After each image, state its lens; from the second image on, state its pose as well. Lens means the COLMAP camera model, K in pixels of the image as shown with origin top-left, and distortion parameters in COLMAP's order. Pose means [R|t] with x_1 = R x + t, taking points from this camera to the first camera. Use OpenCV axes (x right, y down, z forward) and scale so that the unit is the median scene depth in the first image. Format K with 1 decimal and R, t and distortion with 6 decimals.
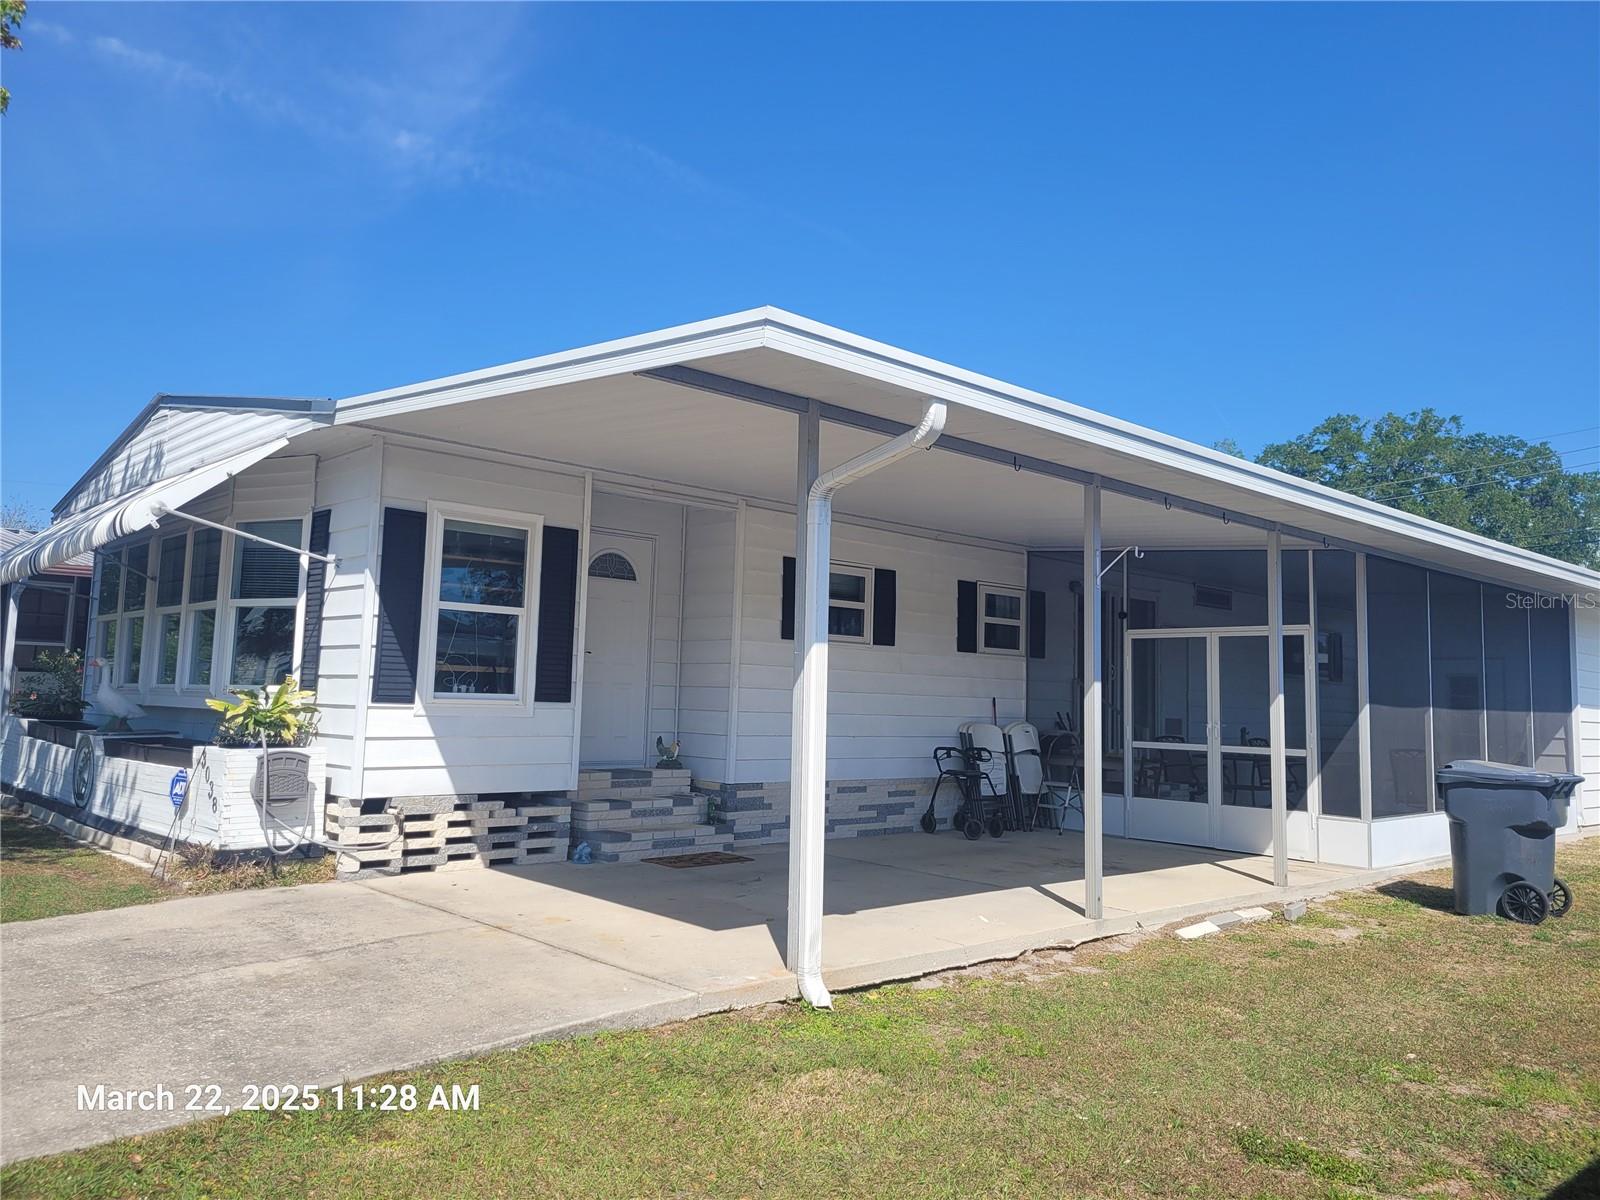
lens RADIAL K [[1194.4, 0, 798.4], [0, 1194.4, 582.5], [0, 0, 1]] dist [0.047863, -0.032185]
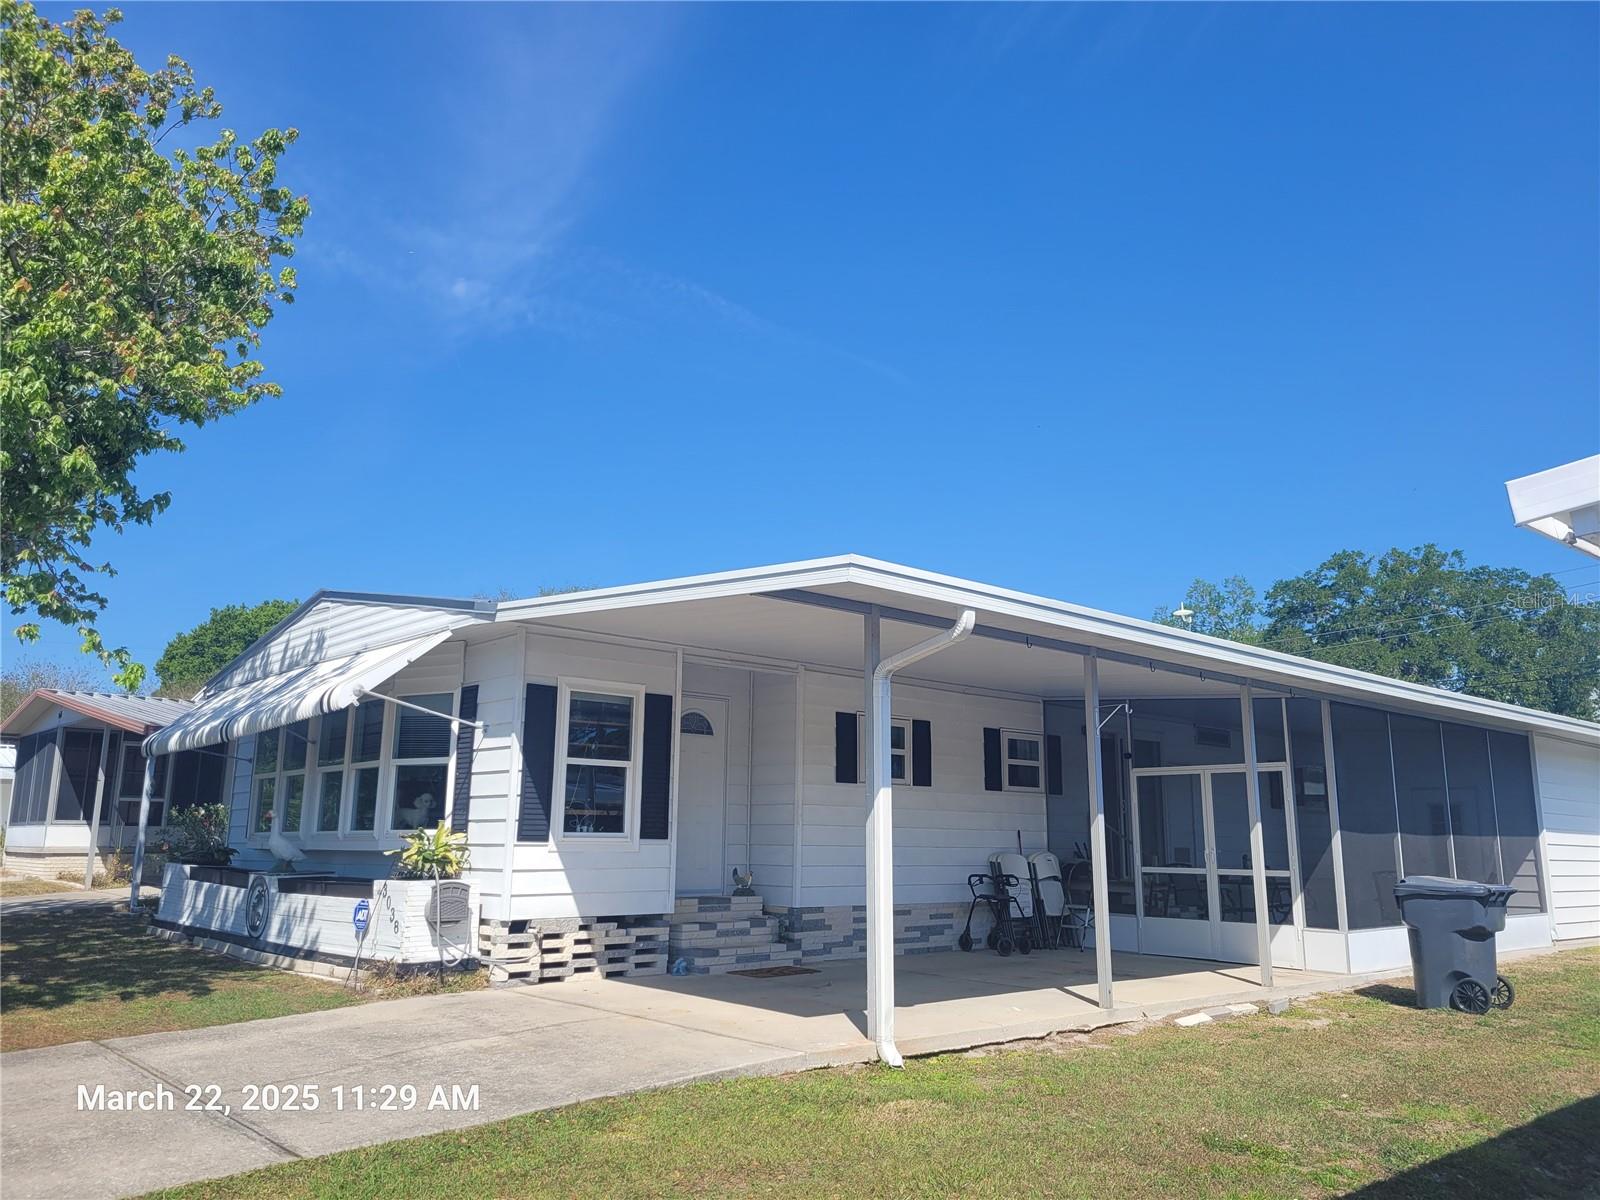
lens RADIAL K [[1191.2, 0, 800.2], [0, 1191.2, 596.2], [0, 0, 1]] dist [0.055446, -0.034225]
pose [[0.999680, -0.021559, -0.013204, -0.031692], [0.020058, 0.994288, -0.104831, -0.013377], [0.015388, 0.104533, 0.994402, -0.204629]]
